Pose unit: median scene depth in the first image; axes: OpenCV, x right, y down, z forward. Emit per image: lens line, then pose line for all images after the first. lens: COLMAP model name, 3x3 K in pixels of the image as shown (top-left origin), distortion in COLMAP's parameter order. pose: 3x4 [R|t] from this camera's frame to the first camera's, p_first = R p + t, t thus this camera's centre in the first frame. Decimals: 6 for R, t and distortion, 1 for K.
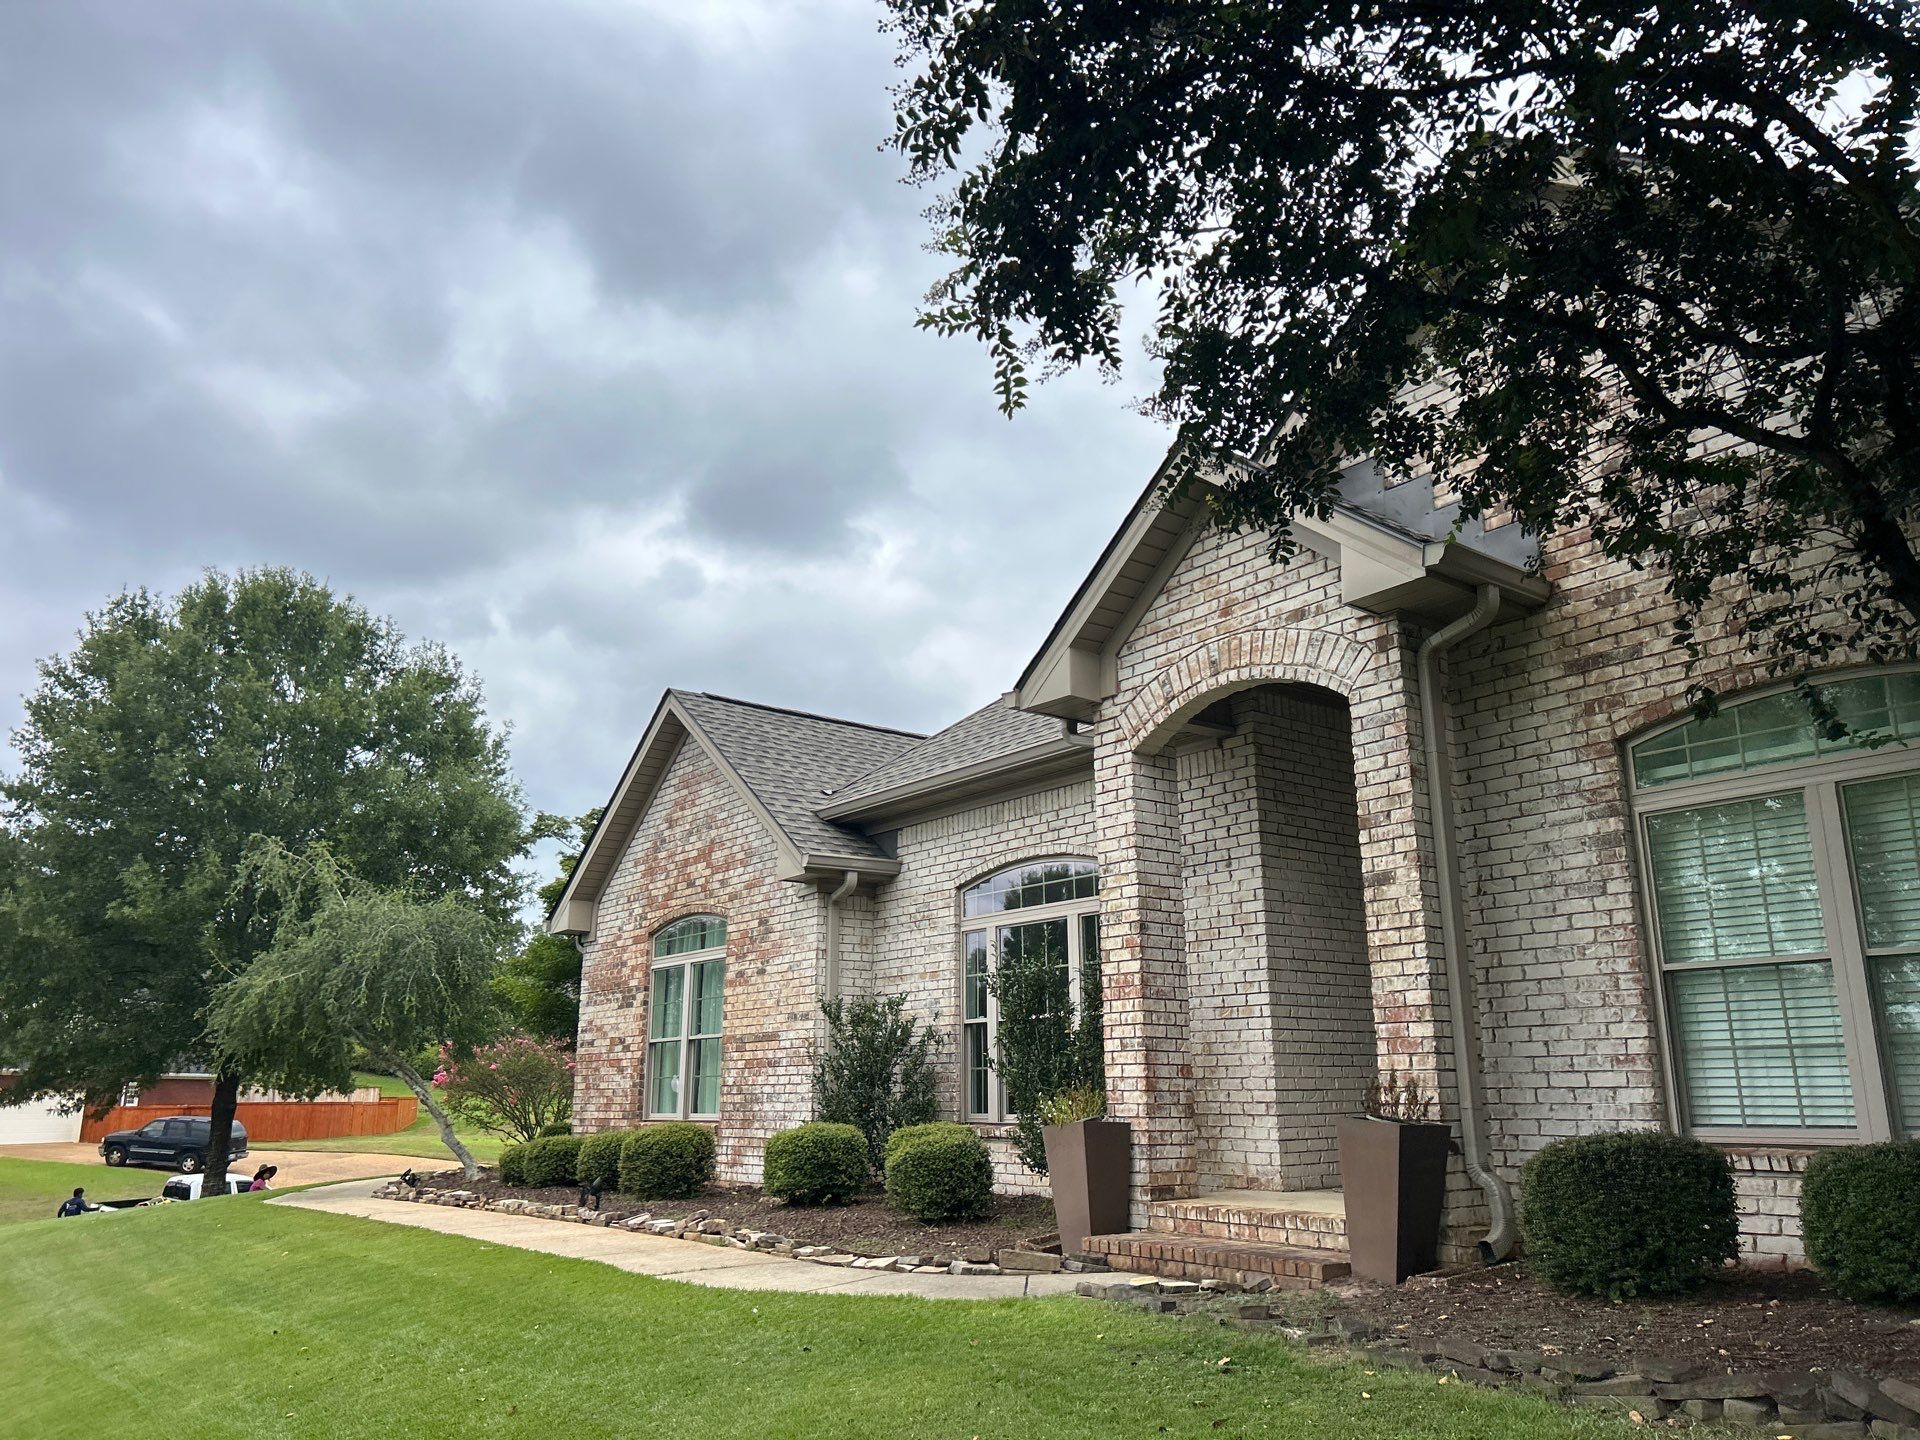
lens RADIAL K [[1440.1, 0, 966.6], [0, 1440.1, 732.6], [0, 0, 1]] dist [0.147776, -0.296185]
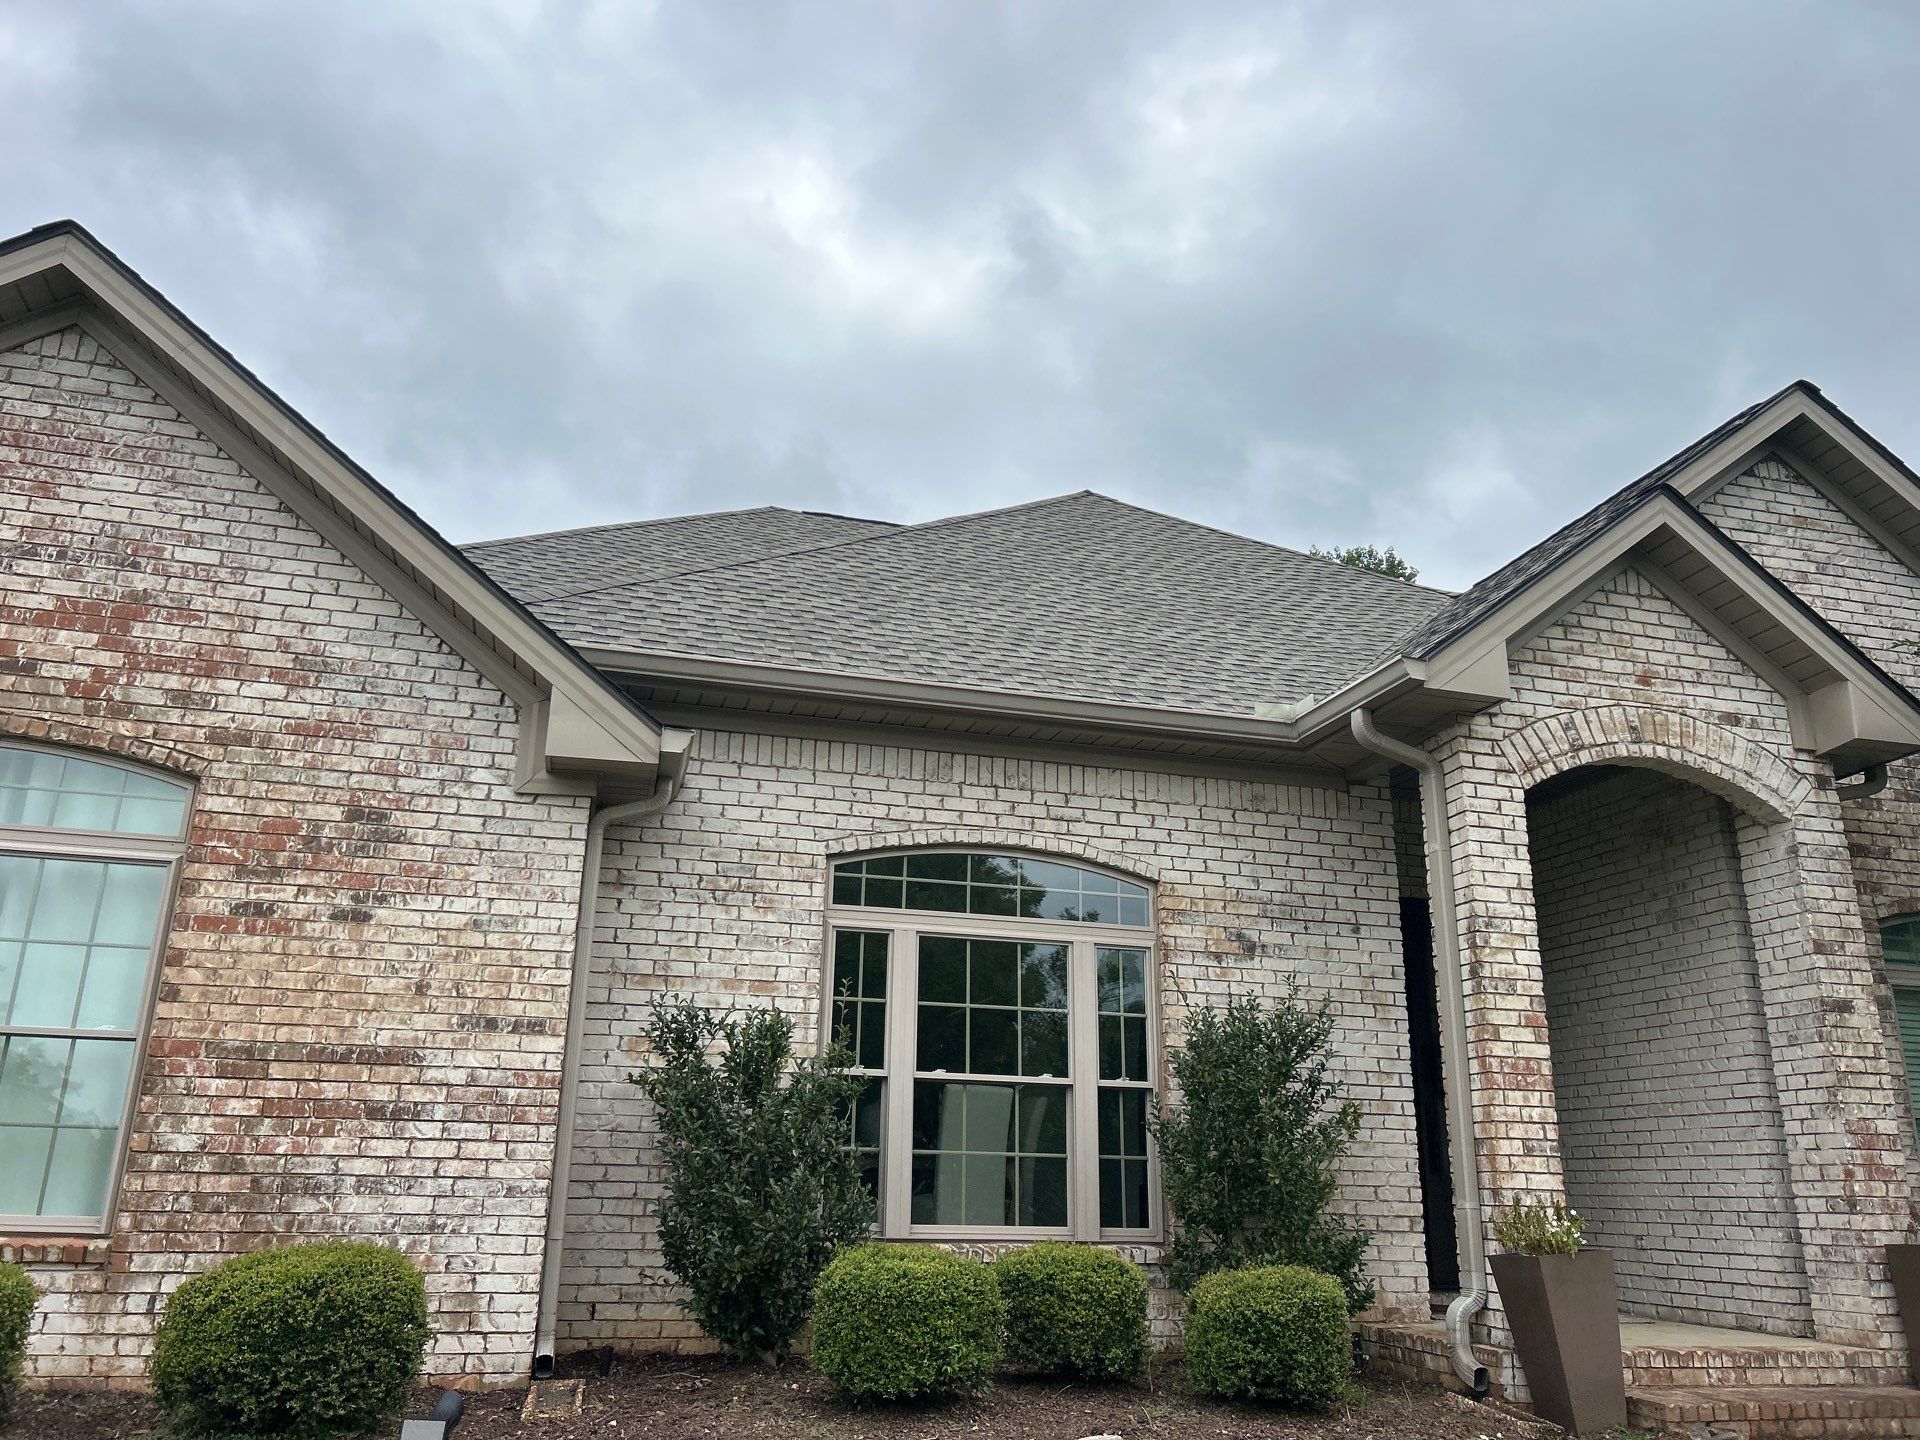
lens RADIAL K [[1441.2, 0, 952.3], [0, 1441.2, 723.2], [0, 0, 1]] dist [0.058359, -0.066356]
pose [[0.383542, 0.296901, 0.874497, -0.671194], [-0.249017, 0.945089, -0.211653, 0.210214], [-0.889318, -0.136587, 0.436414, 0.837453]]
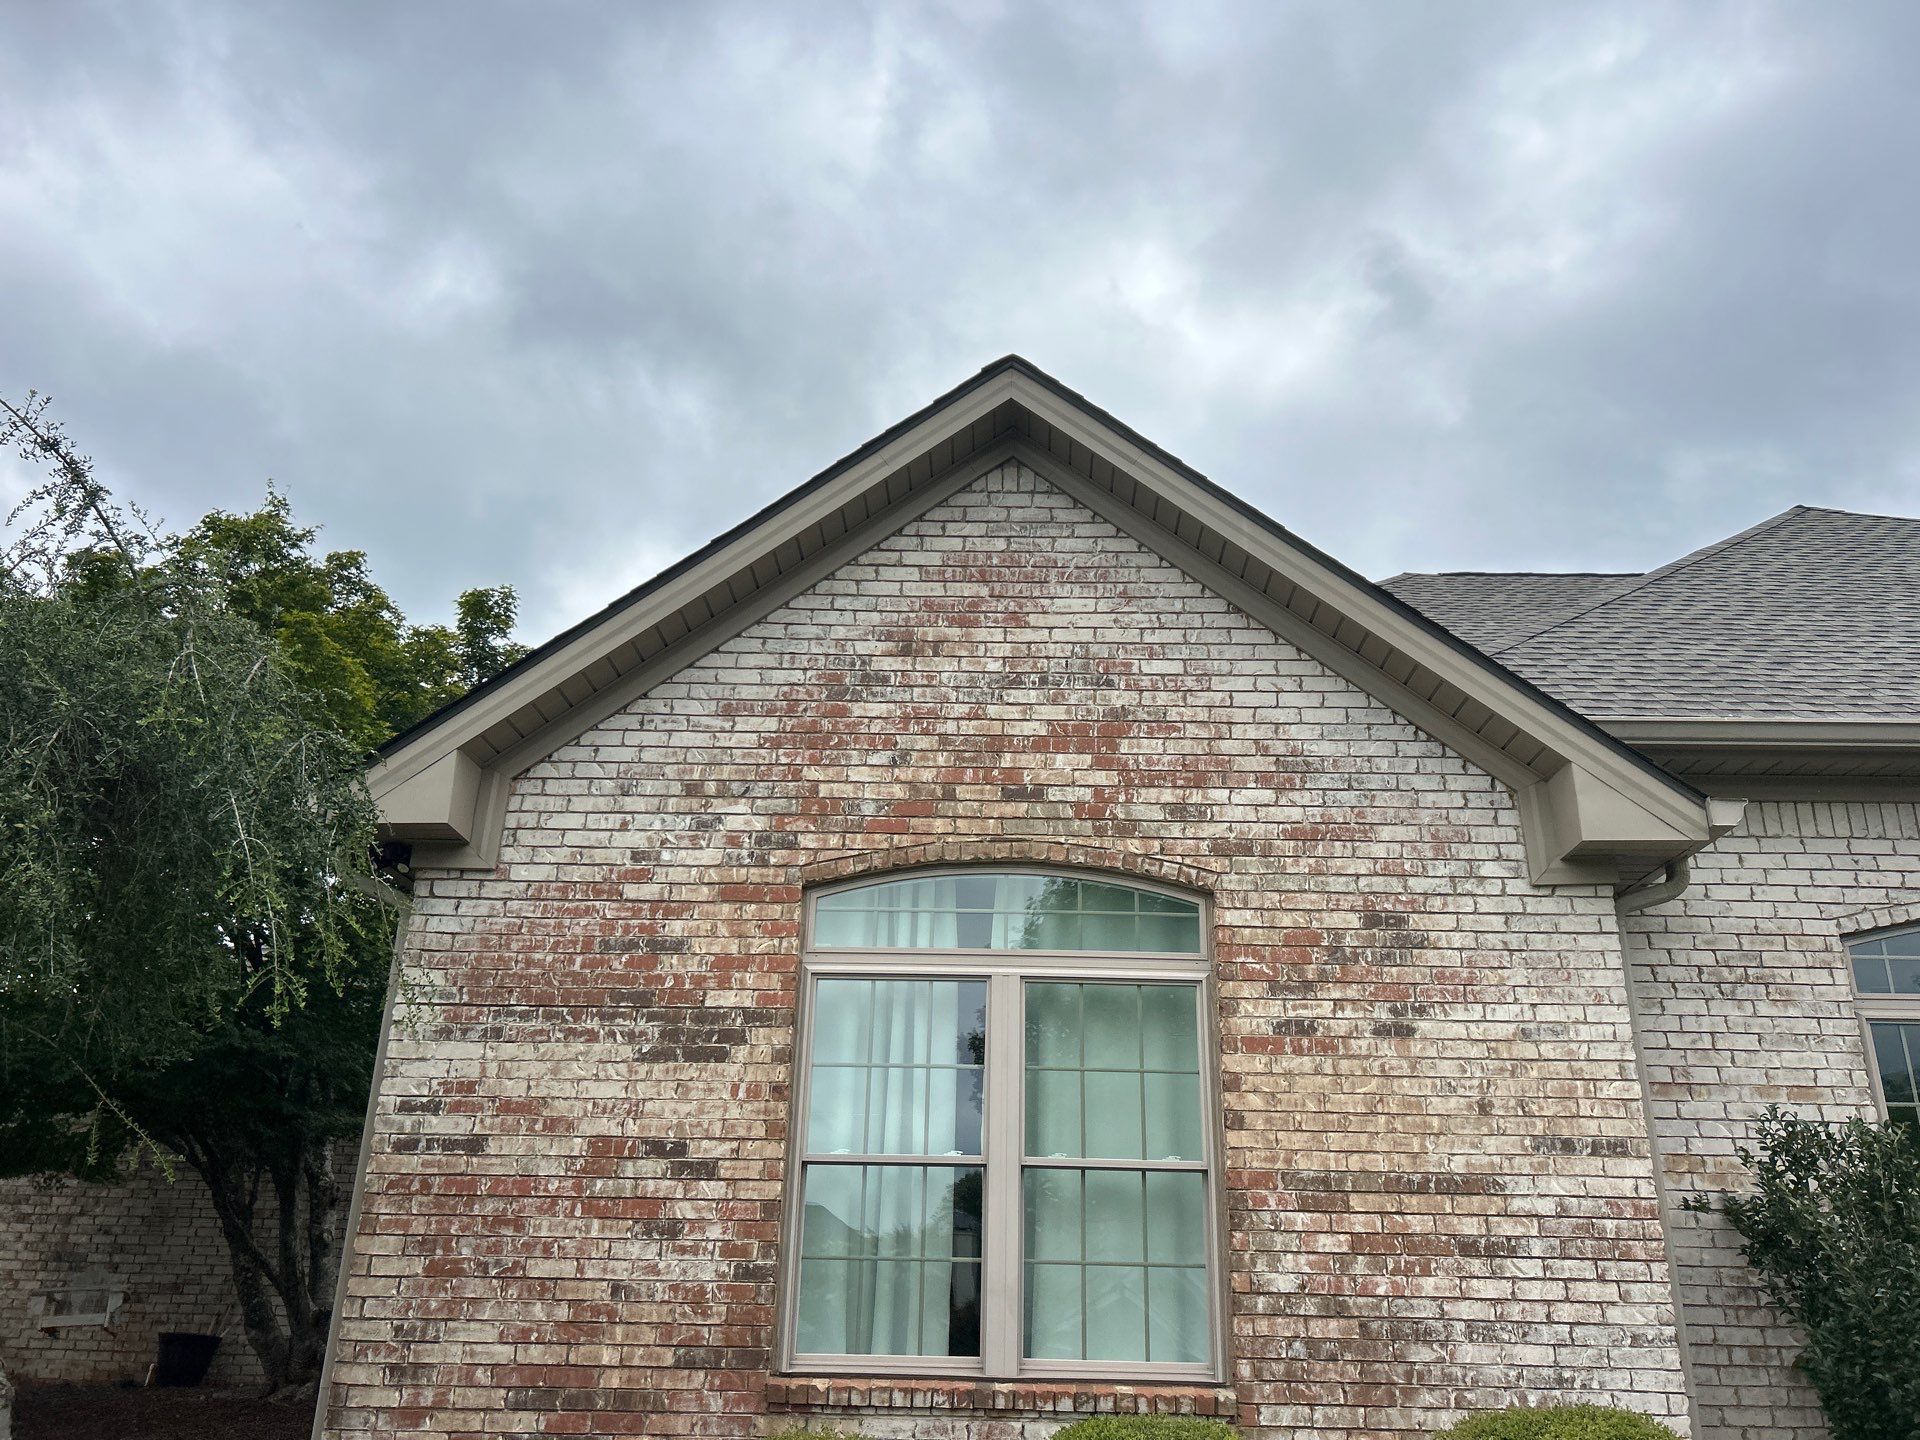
lens RADIAL K [[1447.6, 0, 960.7], [0, 1447.6, 714.9], [0, 0, 1]] dist [0.047198, -0.063775]
pose [[0.629548, 0.302428, 0.715686, -0.762452], [-0.214382, 0.952990, -0.214126, 0.262970], [-0.746800, -0.018627, 0.664788, 1.078592]]
